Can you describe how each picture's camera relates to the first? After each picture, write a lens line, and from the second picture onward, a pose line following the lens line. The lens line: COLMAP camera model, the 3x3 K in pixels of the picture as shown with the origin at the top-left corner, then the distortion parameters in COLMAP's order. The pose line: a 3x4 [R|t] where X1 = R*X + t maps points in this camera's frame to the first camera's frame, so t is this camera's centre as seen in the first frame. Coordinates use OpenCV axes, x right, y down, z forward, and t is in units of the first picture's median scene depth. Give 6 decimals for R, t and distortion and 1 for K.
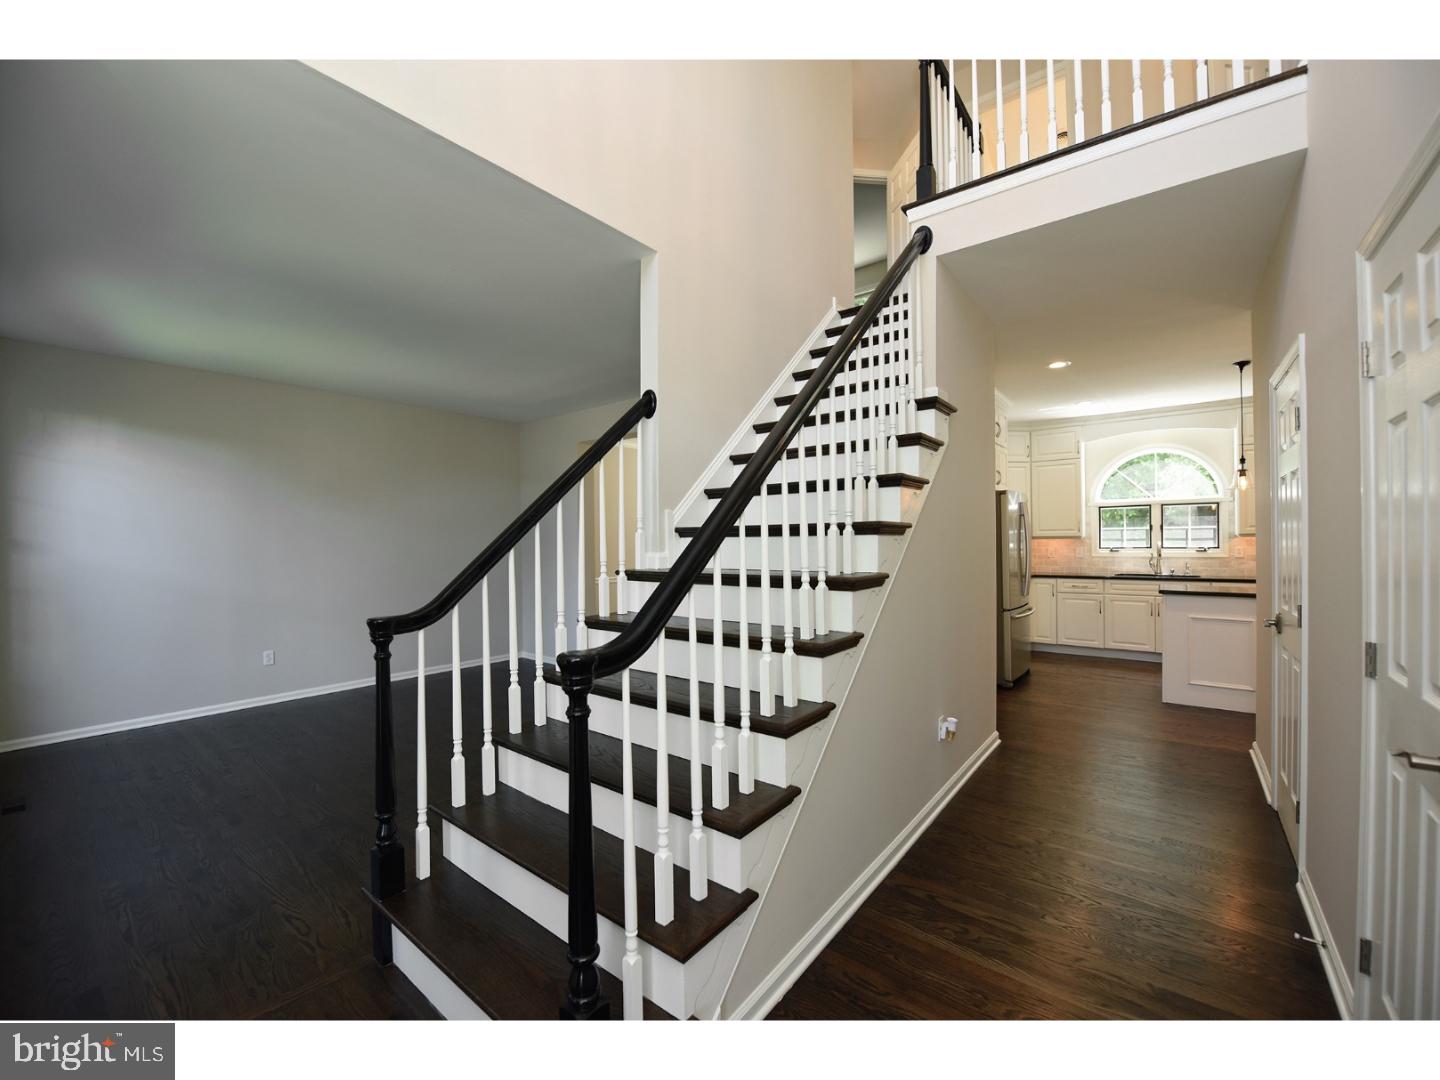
lens RADIAL K [[574.6, 0, 715.3], [0, 574.6, 545.6], [0, 0, 1]] dist [-0.017139, -0.001907]
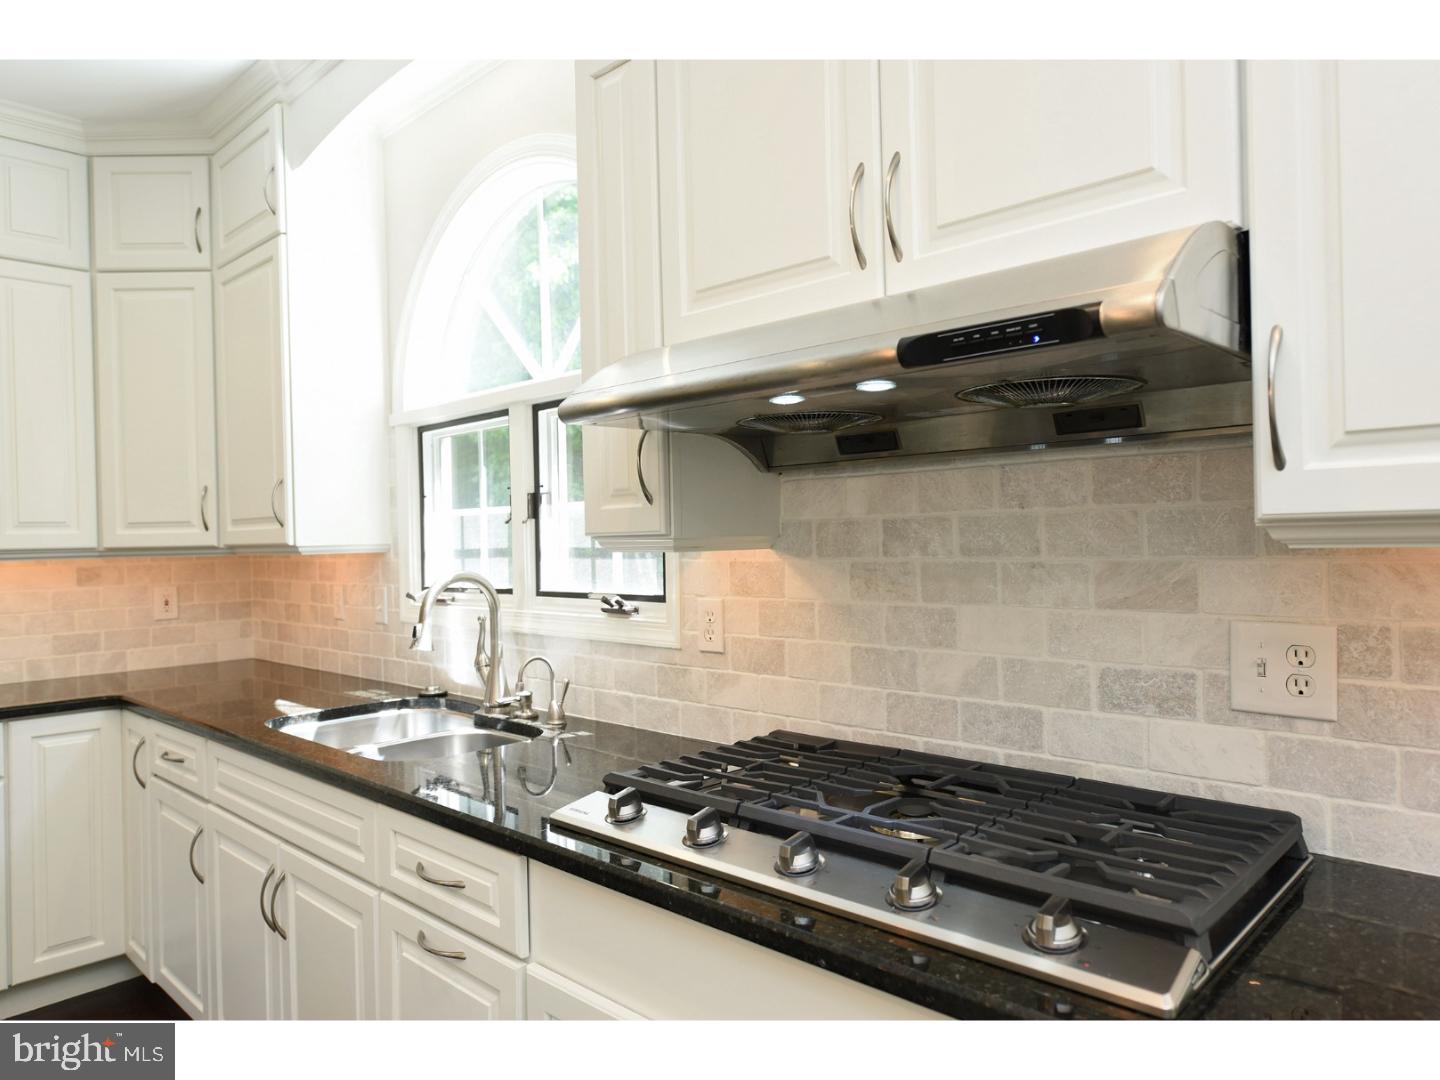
lens RADIAL K [[950.5, 0, 713.0], [0, 950.5, 544.8], [0, 0, 1]] dist [-0.000177, -0.003484]
pose [[0.995341, -0.009533, -0.095941, 0.898427], [0.009954, 0.999943, 0.003904, -0.016406], [0.095898, -0.004841, 0.995379, 0.625927]]
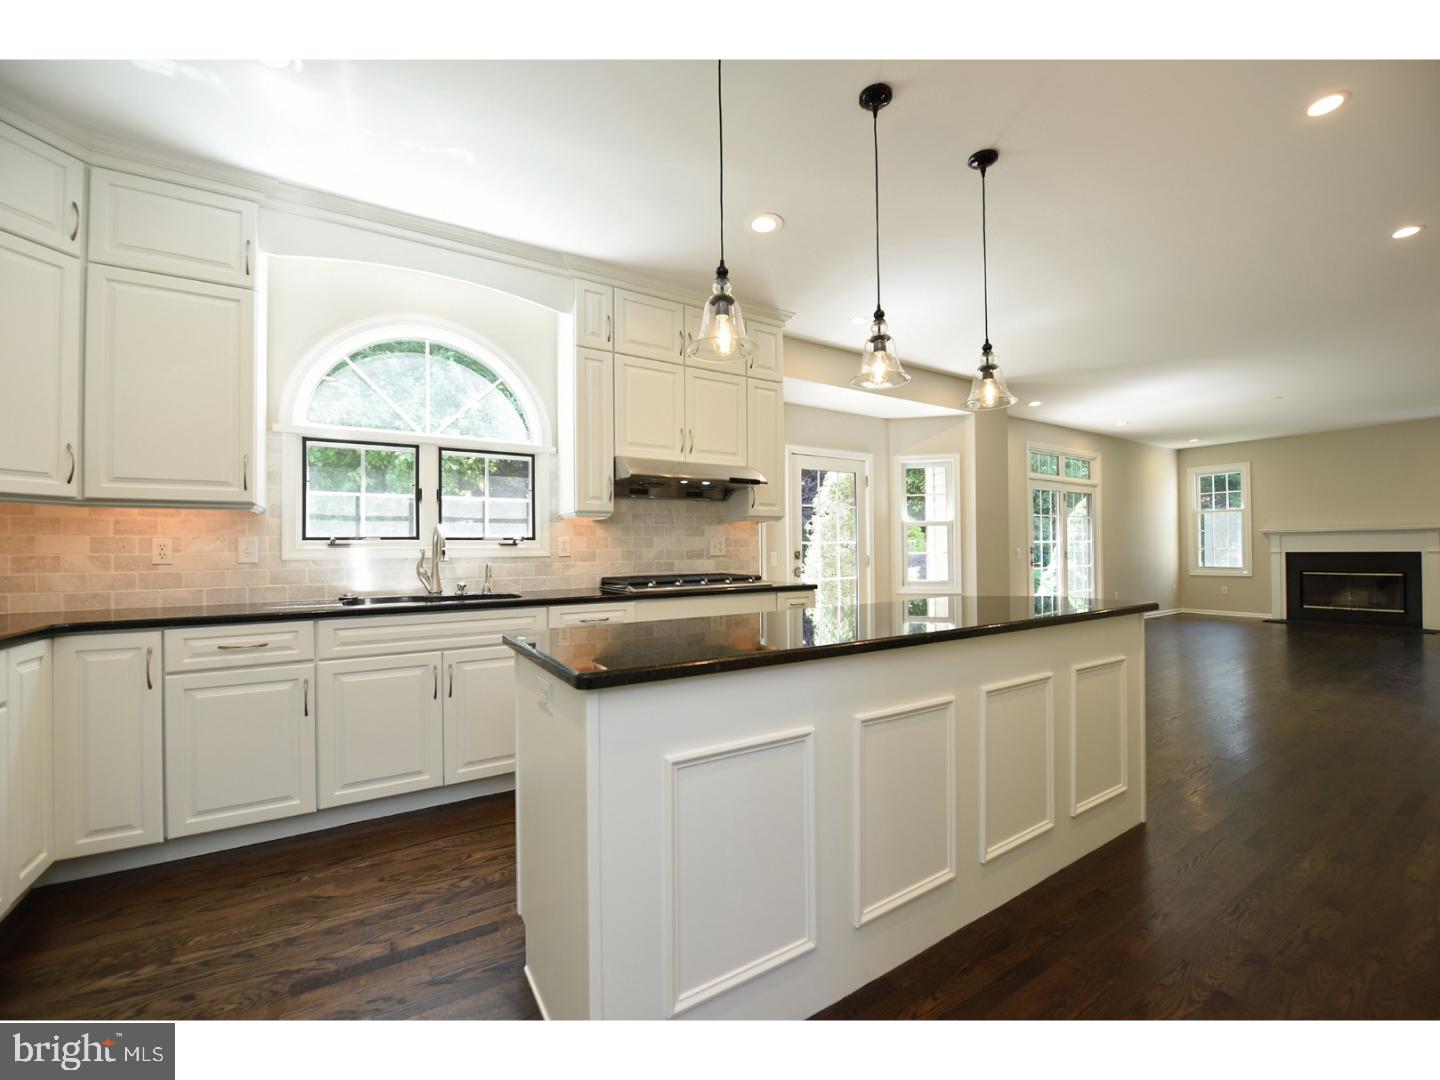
lens RADIAL K [[574.6, 0, 720.6], [0, 574.6, 545.7], [0, 0, 1]] dist [-0.017139, -0.001907]
pose [[0.339491, 0.013112, 0.940518, 0.419735], [0.008567, 0.999818, -0.017031, 0.020281], [-0.940570, 0.013839, 0.339317, 0.621428]]
